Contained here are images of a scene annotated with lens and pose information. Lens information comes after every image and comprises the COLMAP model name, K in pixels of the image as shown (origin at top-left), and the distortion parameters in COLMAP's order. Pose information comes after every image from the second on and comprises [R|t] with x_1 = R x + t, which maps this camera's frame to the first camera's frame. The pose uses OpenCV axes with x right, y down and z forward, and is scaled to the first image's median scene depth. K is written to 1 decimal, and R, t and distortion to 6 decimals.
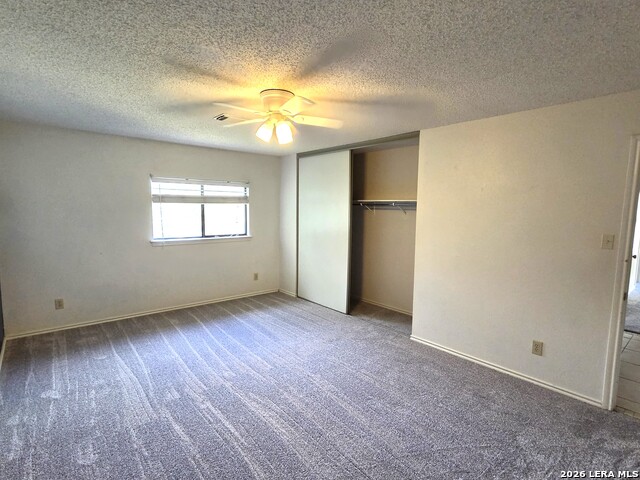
lens RADIAL K [[326.2, 0, 320.0], [0, 326.2, 240.0], [0, 0, 1]] dist [0.004266, 0.000499]
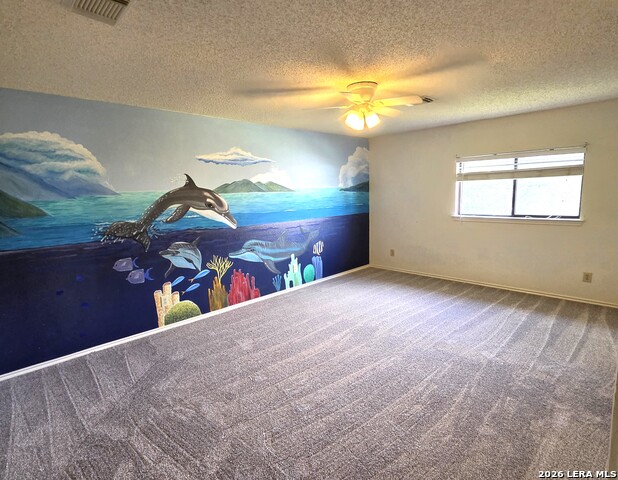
lens RADIAL K [[340.0, 0, 309.0], [0, 340.0, 240.0], [0, 0, 1]] dist [-0.001169, -0.000188]
pose [[0.084120, 0.130925, -0.987817, 0.588326], [-0.065375, 0.989920, 0.125637, -0.027978], [0.994309, 0.054010, 0.091831, 0.393046]]
